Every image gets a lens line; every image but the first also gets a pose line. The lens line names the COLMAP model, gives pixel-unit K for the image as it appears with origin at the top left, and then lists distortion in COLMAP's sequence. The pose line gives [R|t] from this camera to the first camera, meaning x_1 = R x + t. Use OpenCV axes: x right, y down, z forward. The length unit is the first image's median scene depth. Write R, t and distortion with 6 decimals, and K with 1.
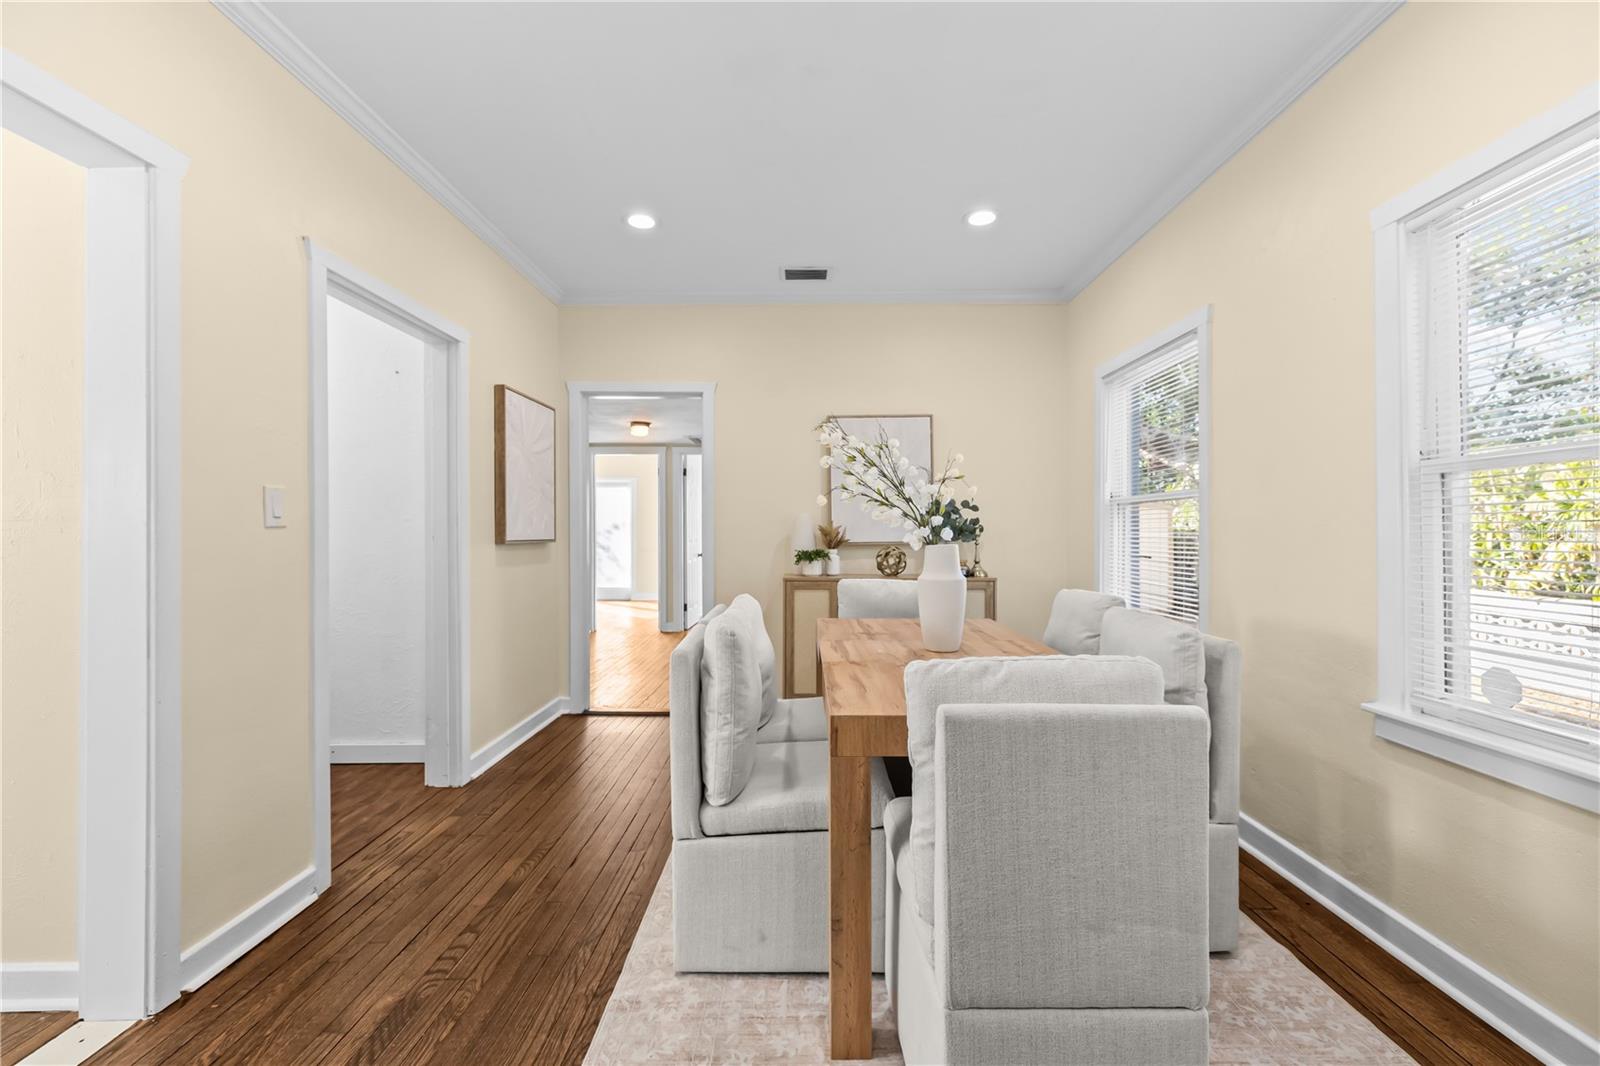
lens RADIAL K [[661.7, 0, 807.9], [0, 661.7, 532.2], [0, 0, 1]] dist [-0.000188, -0.000065]
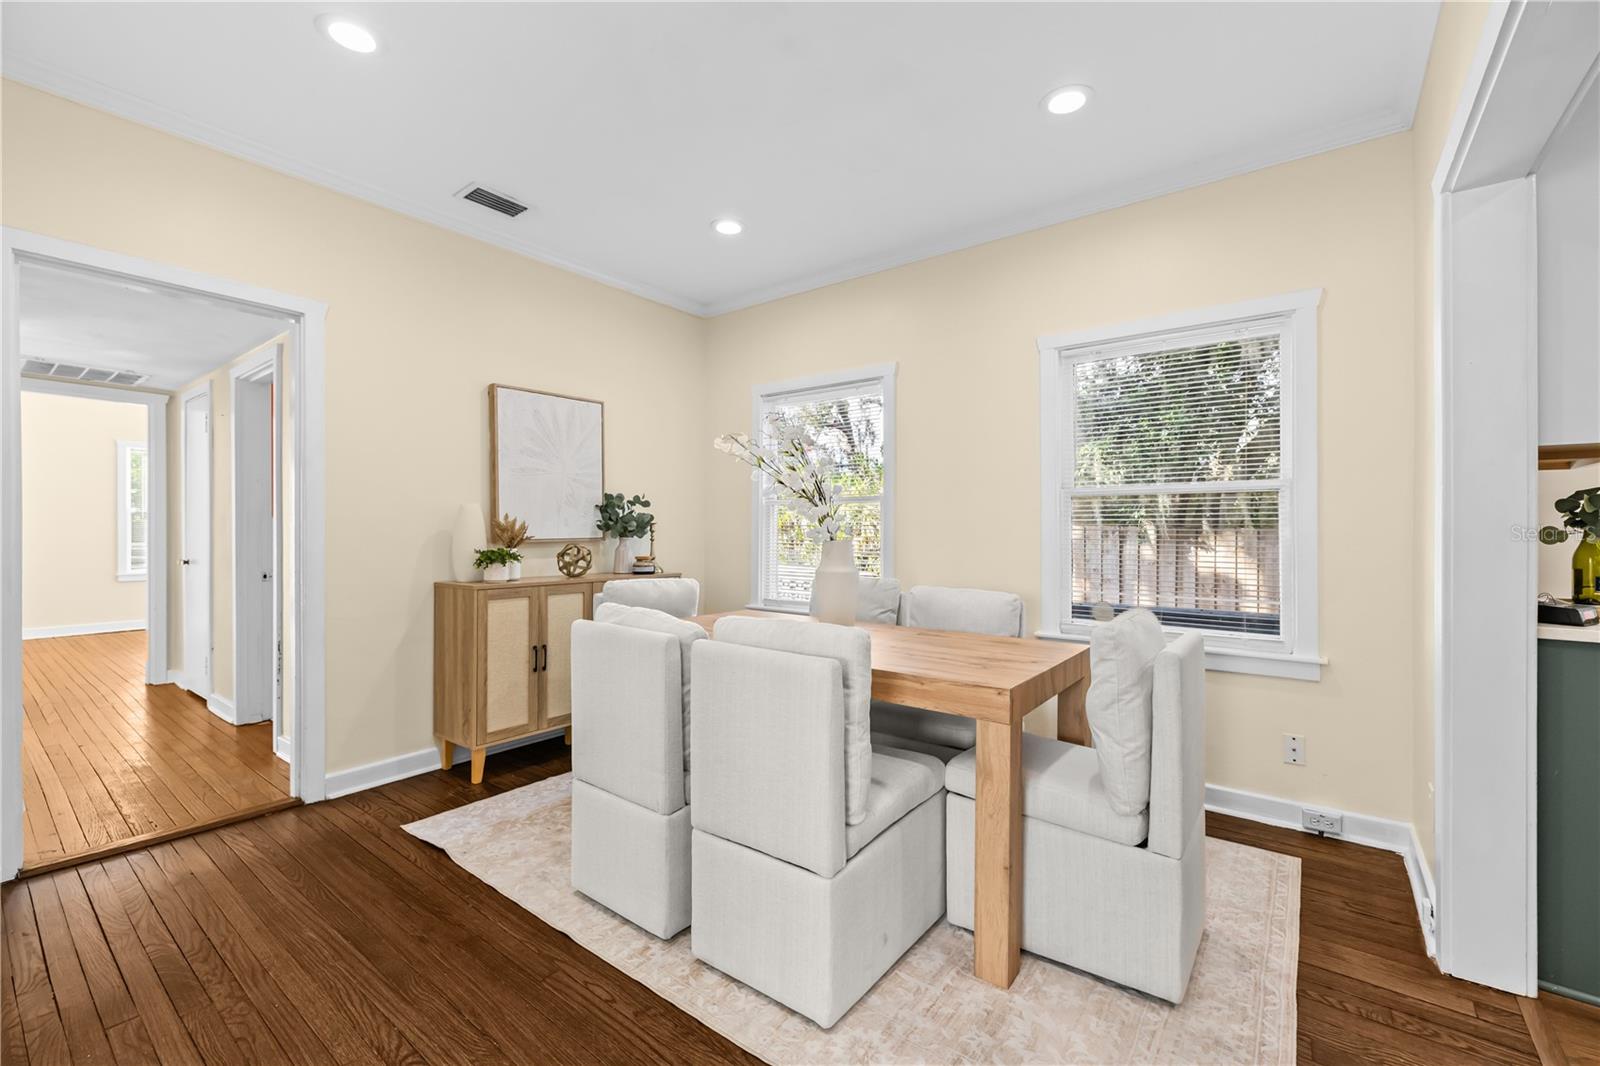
lens RADIAL K [[669.4, 0, 805.6], [0, 669.4, 525.7], [0, 0, 1]] dist [0.000207, 0.000278]
pose [[0.601566, 0.006548, 0.798796, -0.402030], [-0.004661, 0.999978, -0.004687, 0.000028], [-0.798809, -0.000903, 0.601584, 0.211417]]
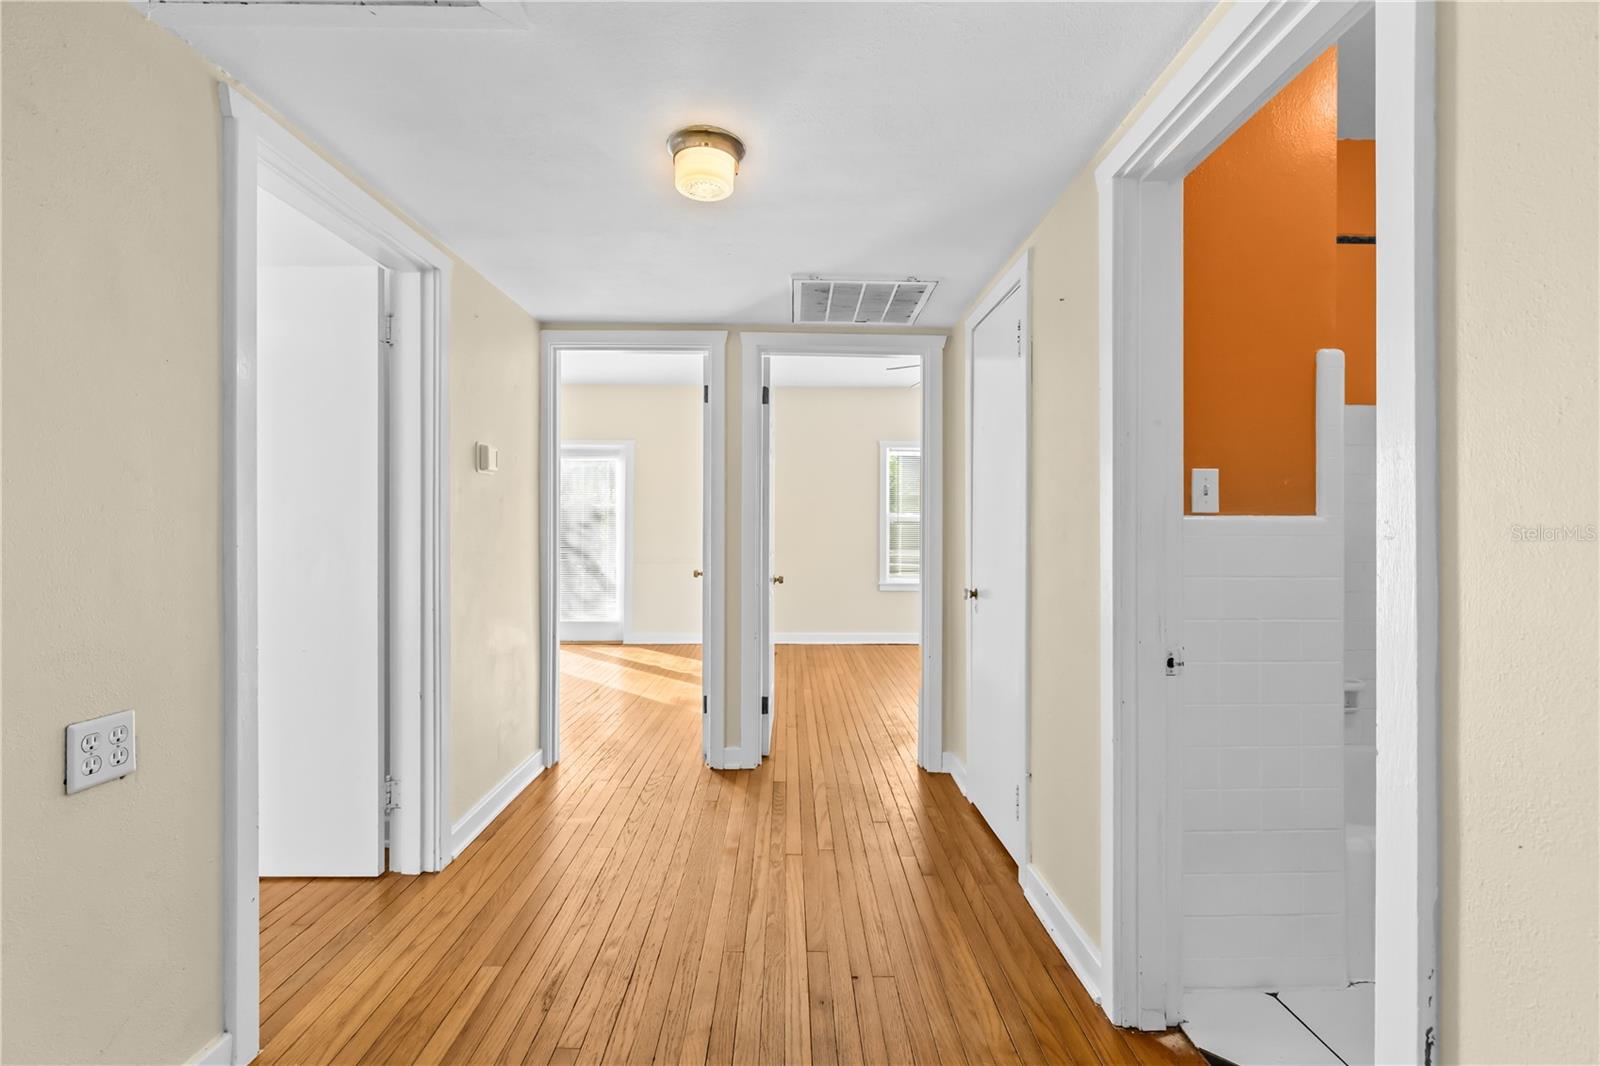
lens RADIAL K [[664.6, 0, 800.0], [0, 664.6, 533.0], [0, 0, 1]] dist [0.003011, 0.000347]
pose [[0.999647, 0.012669, 0.023348, -0.321458], [-0.012843, 0.999891, 0.007318, -0.002310], [-0.023253, -0.007615, 0.999701, 1.045905]]
